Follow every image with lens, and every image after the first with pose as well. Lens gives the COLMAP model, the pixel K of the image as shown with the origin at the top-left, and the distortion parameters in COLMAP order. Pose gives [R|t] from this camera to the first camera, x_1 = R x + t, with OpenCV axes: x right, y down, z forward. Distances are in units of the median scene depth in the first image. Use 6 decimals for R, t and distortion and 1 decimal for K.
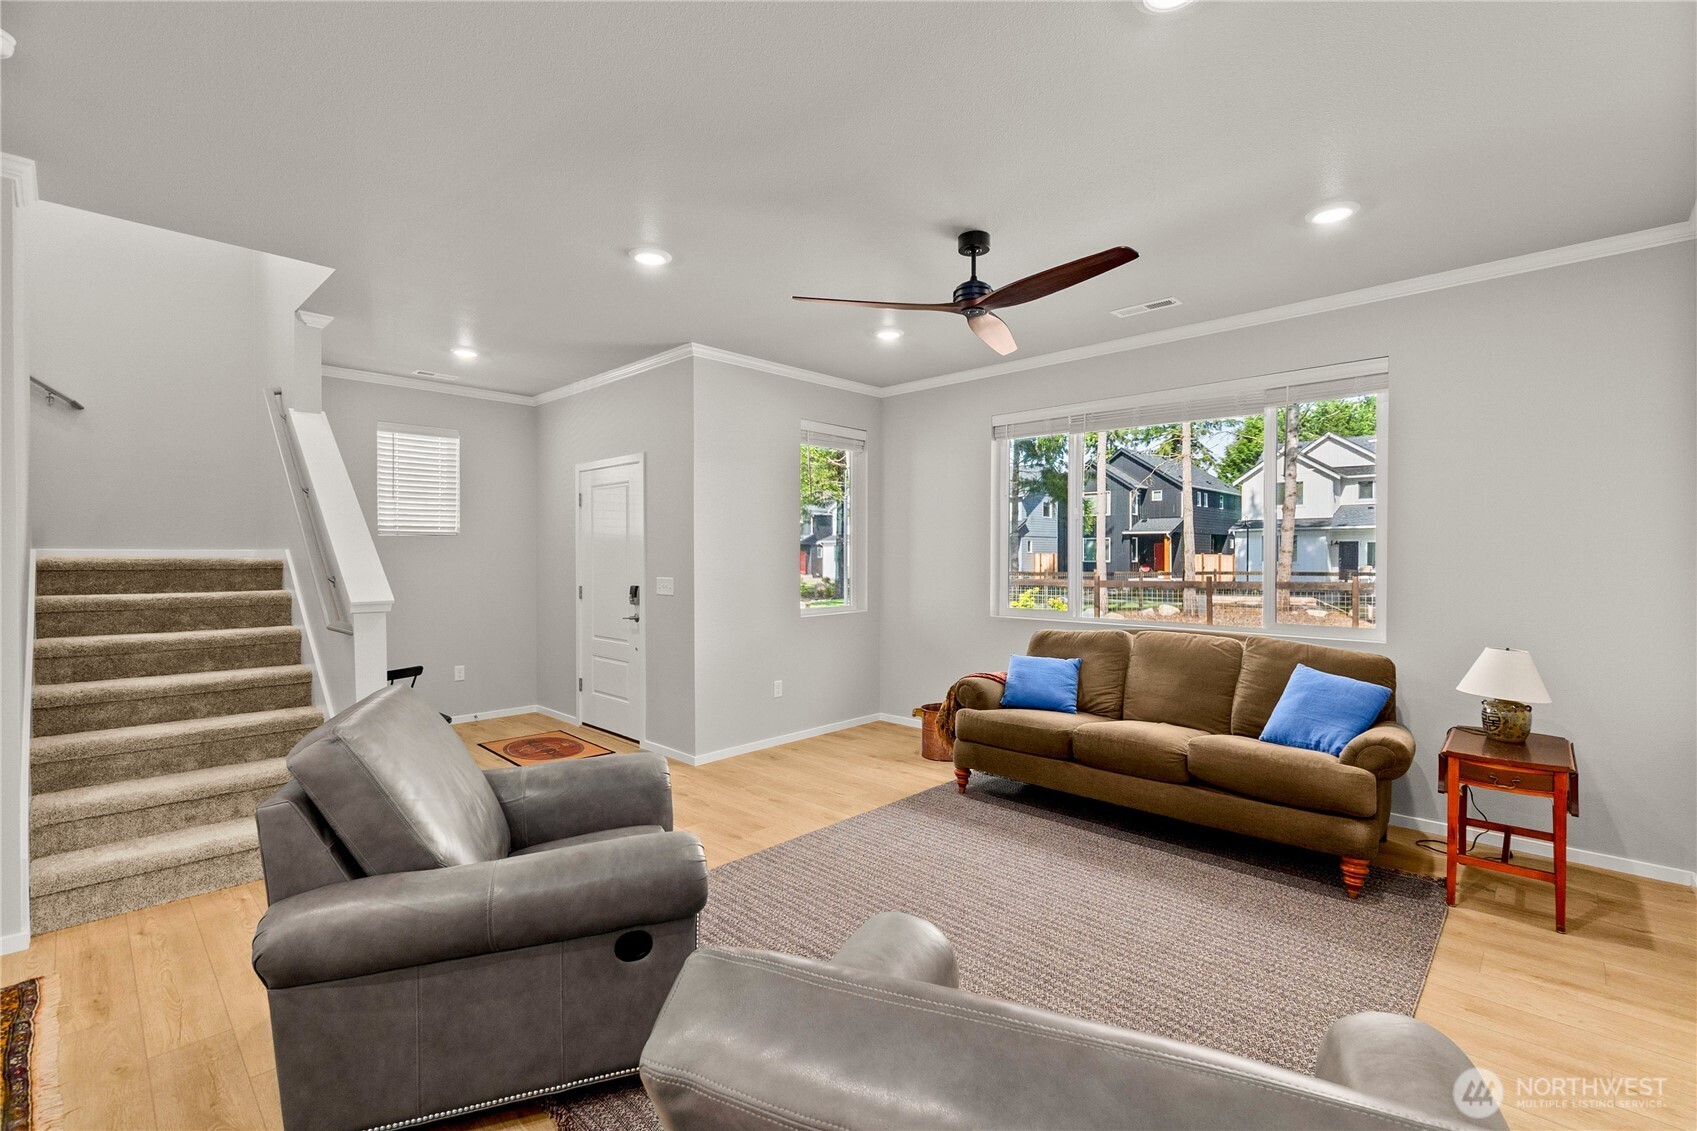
lens RADIAL K [[754.5, 0, 830.7], [0, 754.5, 557.6], [0, 0, 1]] dist [-0.000272, -0.001341]
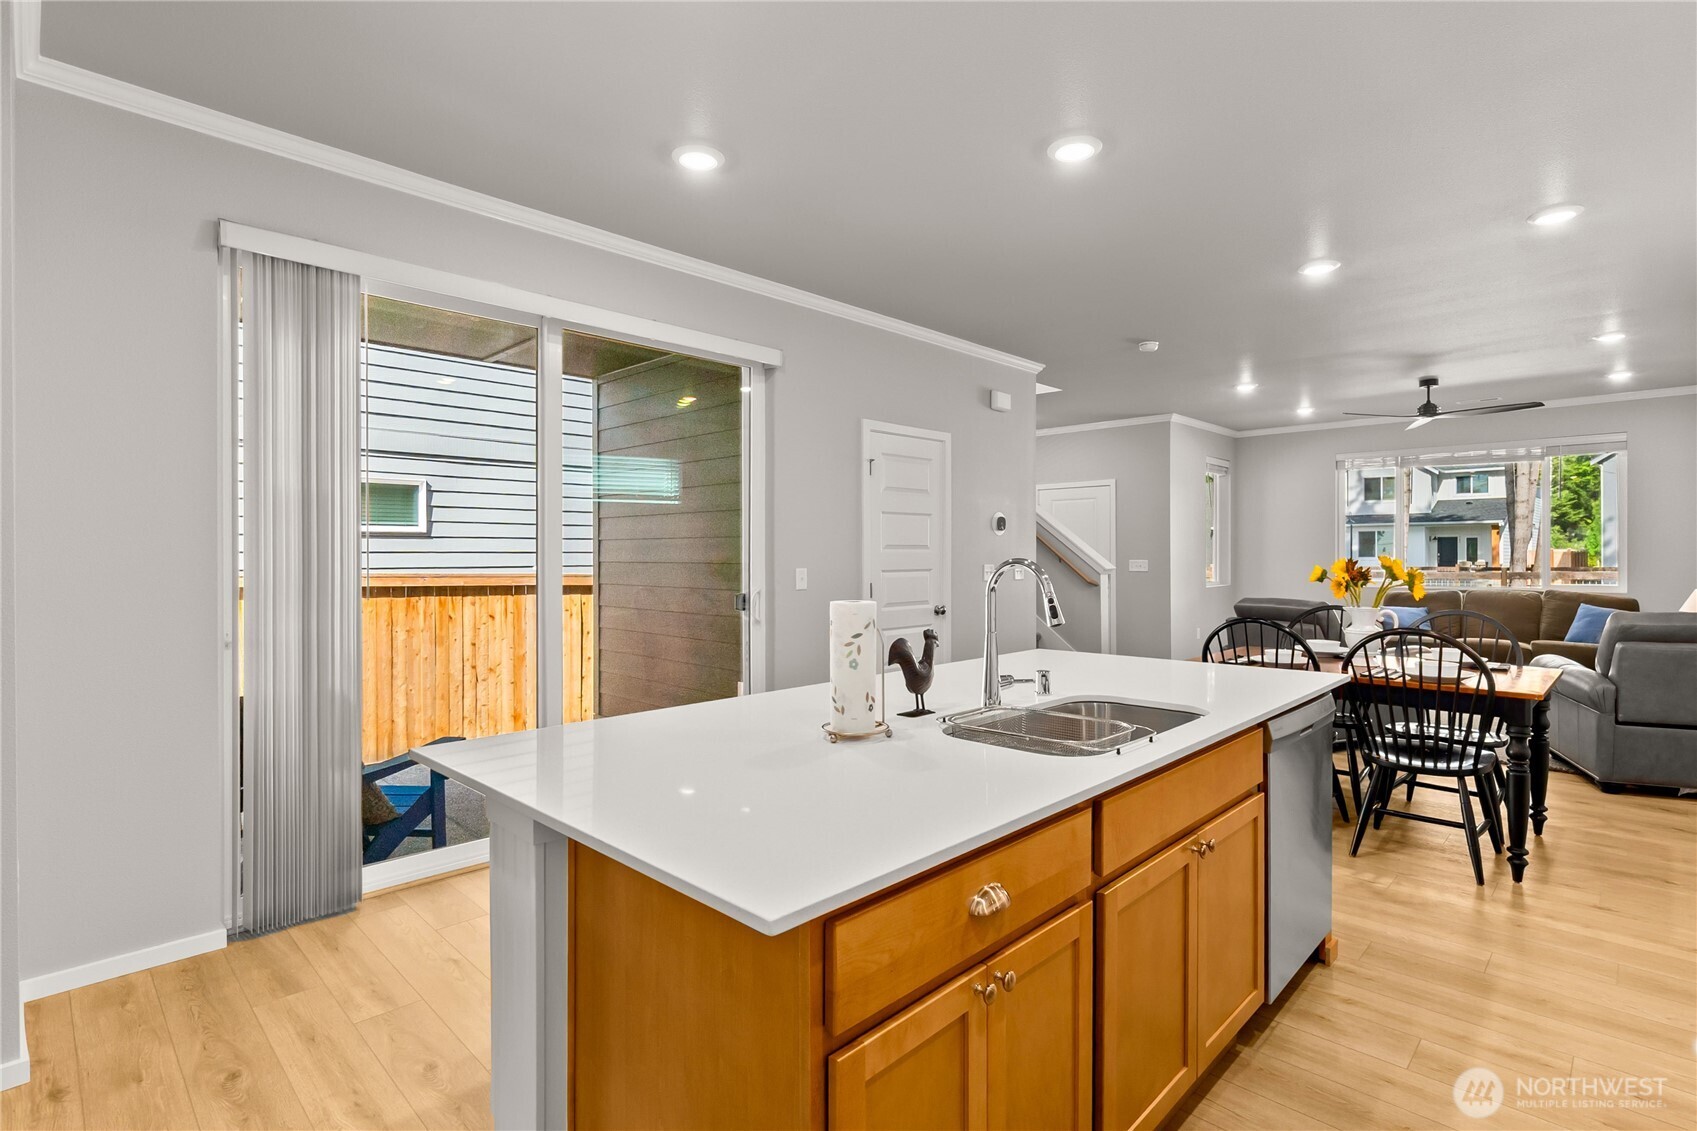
lens RADIAL K [[799.9, 0, 865.3], [0, 799.9, 565.6], [0, 0, 1]] dist [-0.002145, -0.001001]
pose [[0.999946, -0.000112, -0.010394, -0.714323], [0.000255, 0.999905, 0.013783, 0.013878], [0.010392, -0.013785, 0.999851, -0.620299]]
